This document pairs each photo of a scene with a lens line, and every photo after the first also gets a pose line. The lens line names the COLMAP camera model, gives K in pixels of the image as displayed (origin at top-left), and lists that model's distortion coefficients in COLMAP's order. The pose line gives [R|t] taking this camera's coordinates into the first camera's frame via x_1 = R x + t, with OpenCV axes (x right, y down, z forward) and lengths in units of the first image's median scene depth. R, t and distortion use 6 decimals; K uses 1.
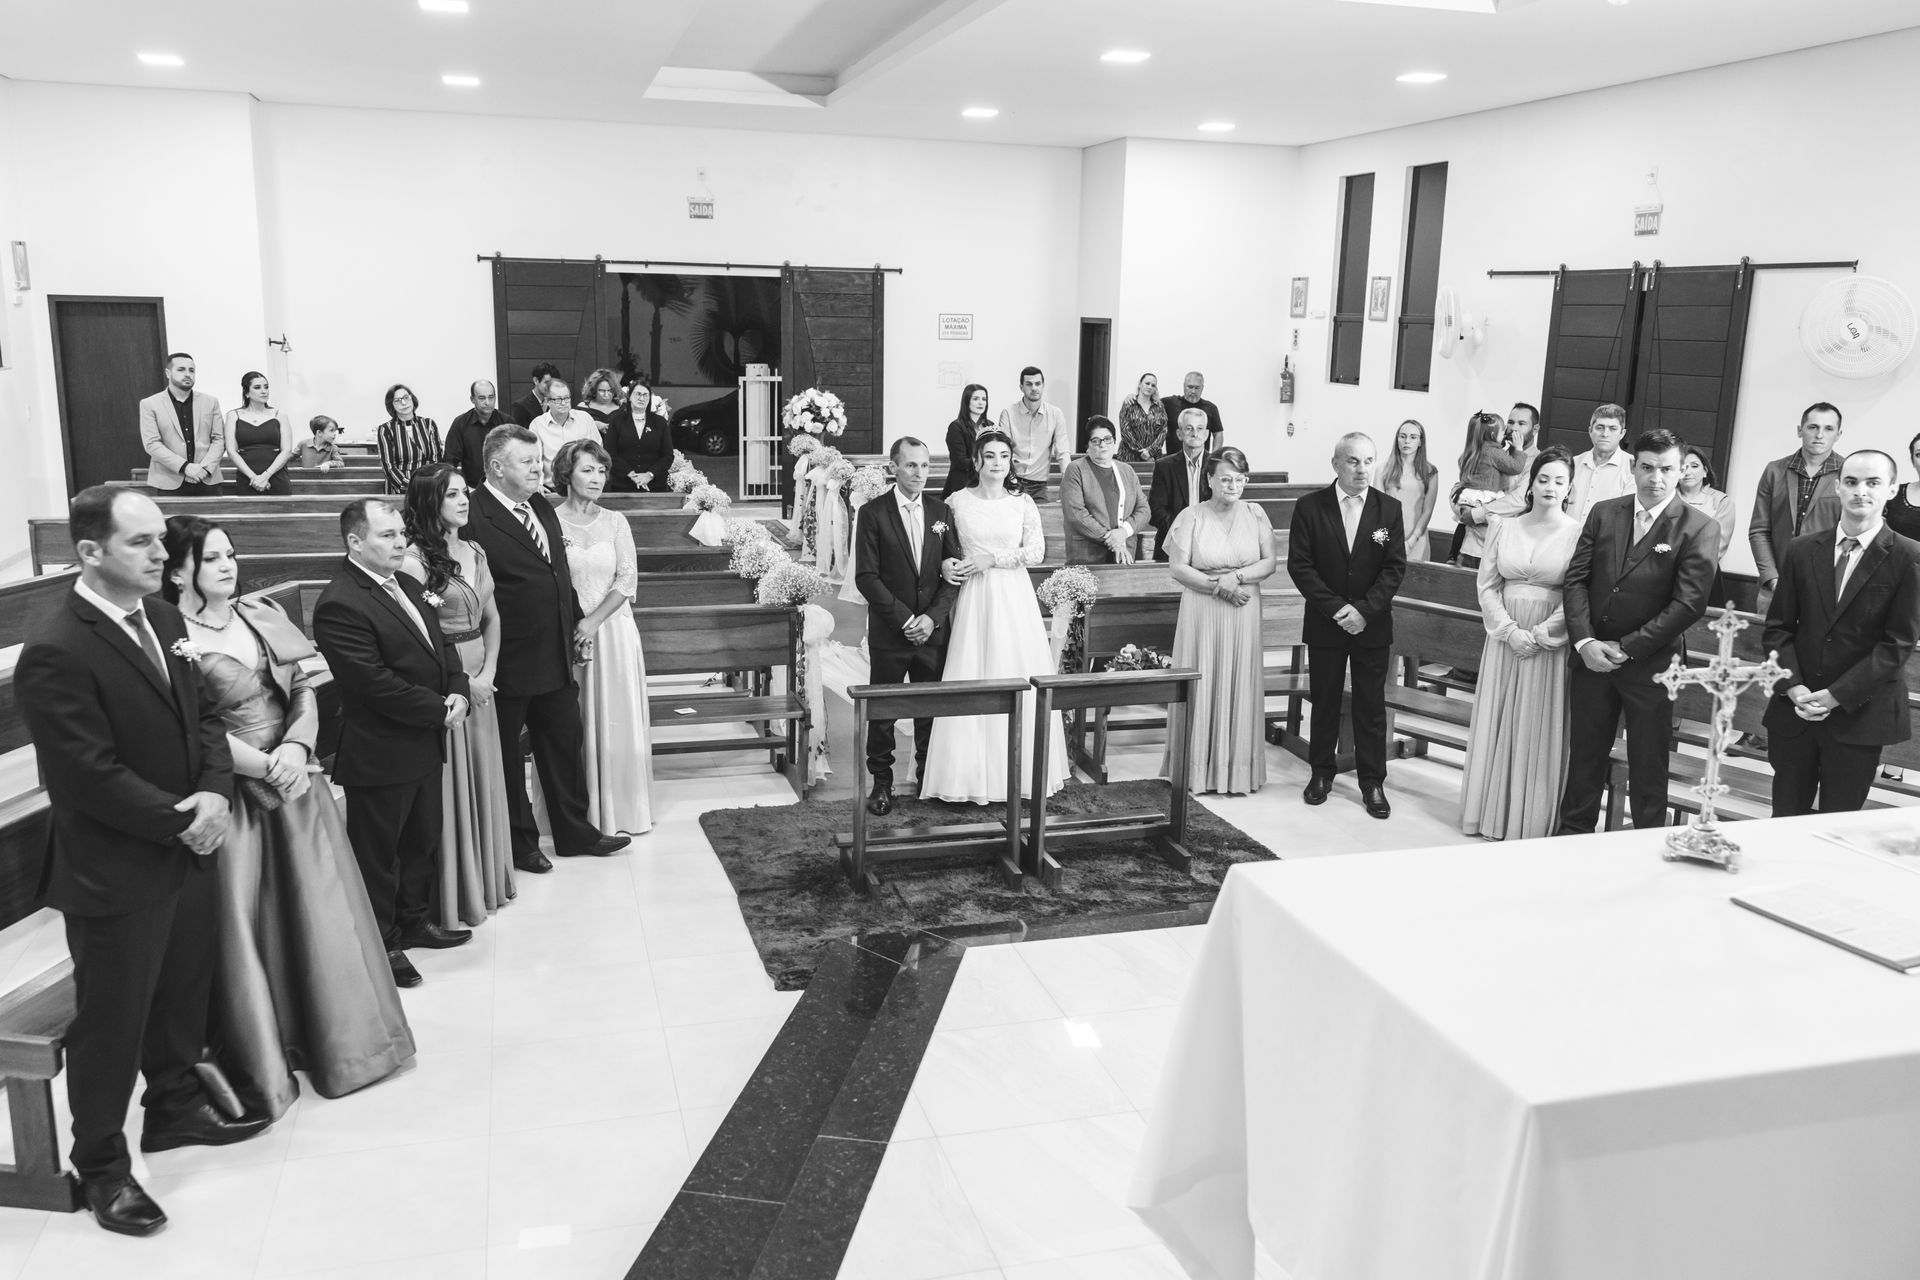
lens RADIAL K [[1616.2, 0, 975.7], [0, 1616.2, 588.0], [0, 0, 1]] dist [0.006184, 0.005102]
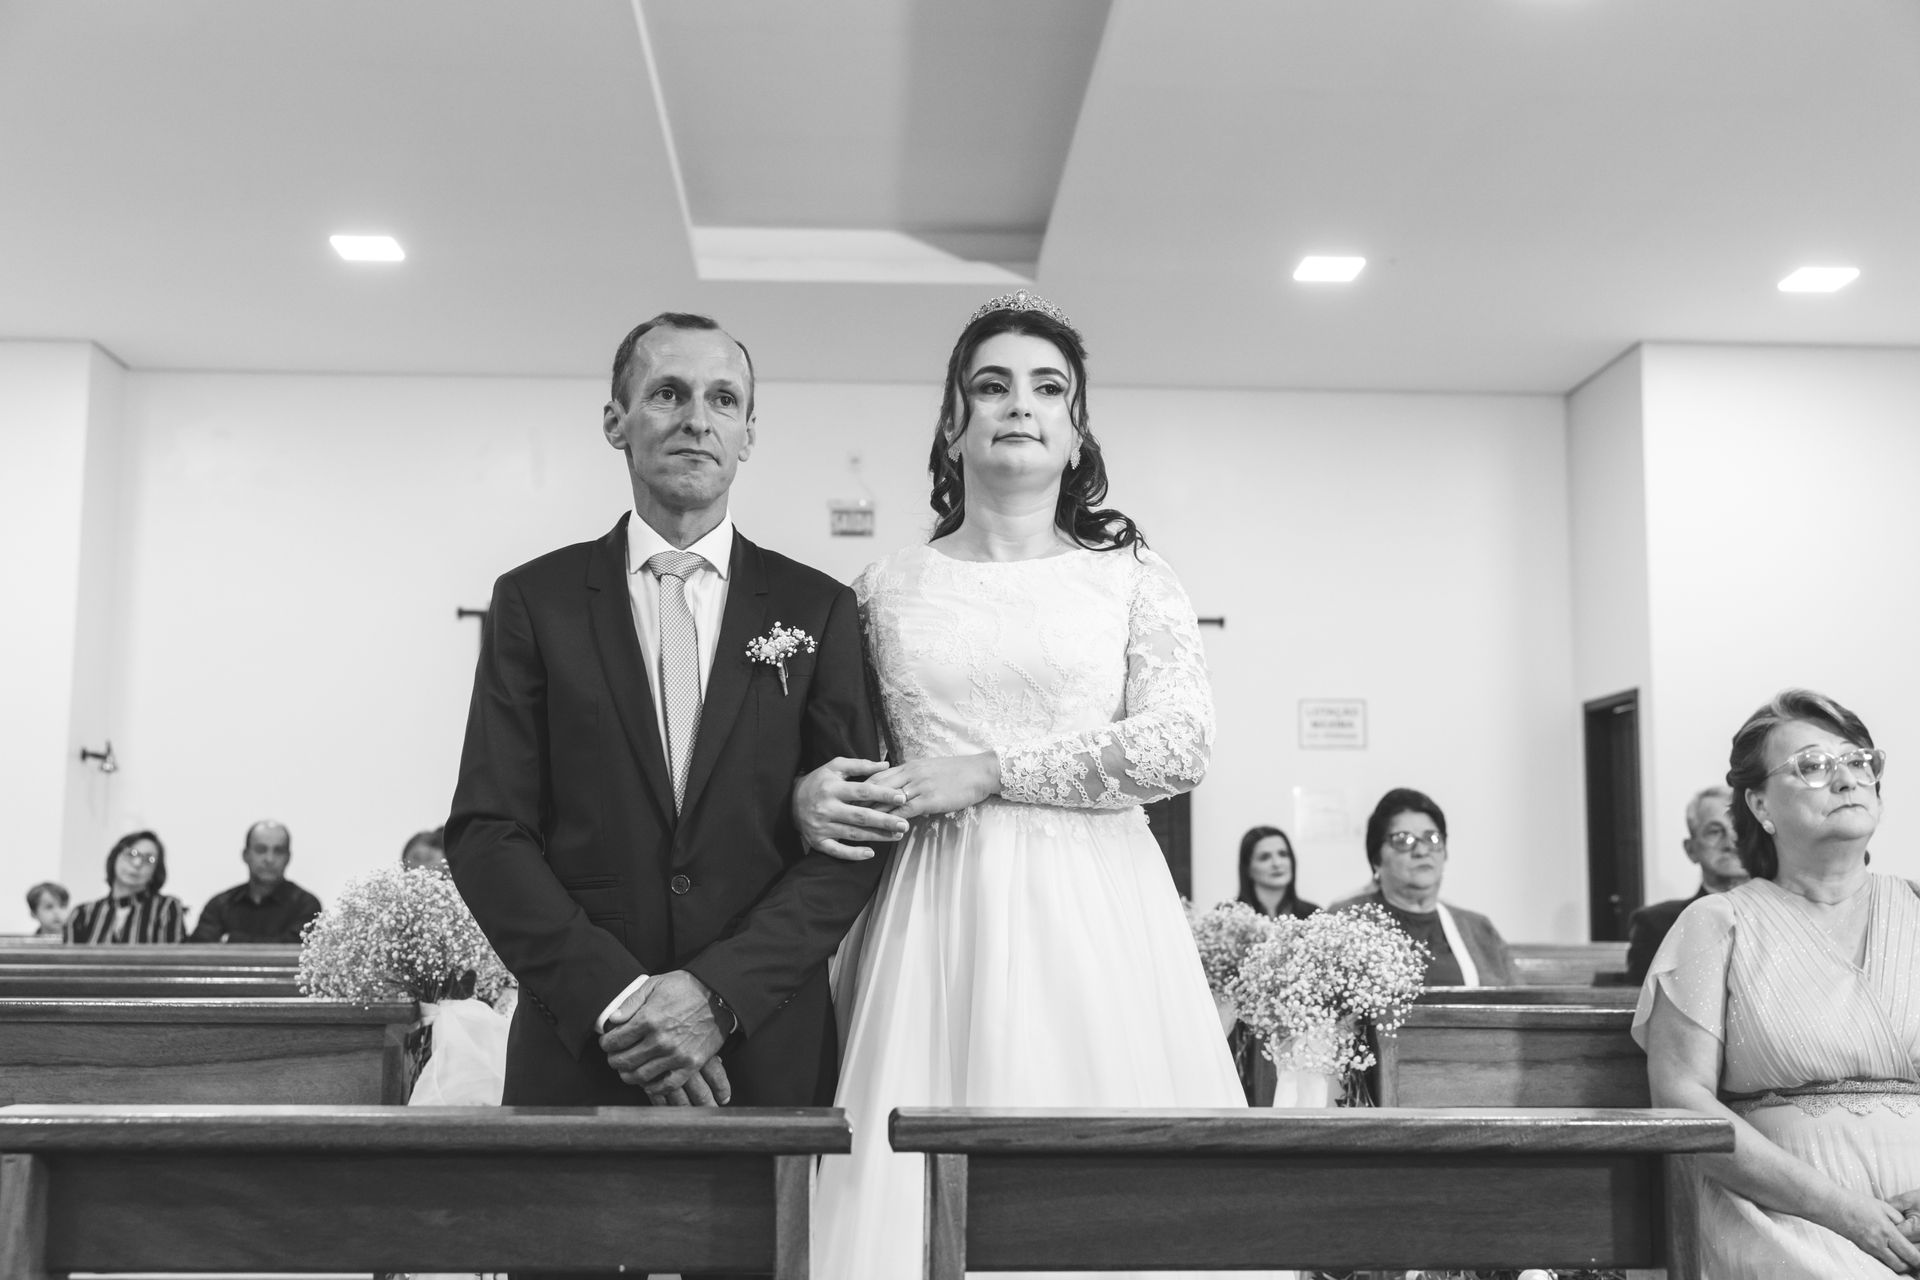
lens RADIAL K [[2025.2, 0, 1007.2], [0, 2025.2, 639.7], [0, 0, 1]] dist [0.052827, -0.003747]
pose [[0.968772, -0.060272, -0.240516, 0.049863], [-0.023962, 0.942710, -0.332752, 0.037884], [0.246792, 0.328124, 0.911827, 0.399629]]
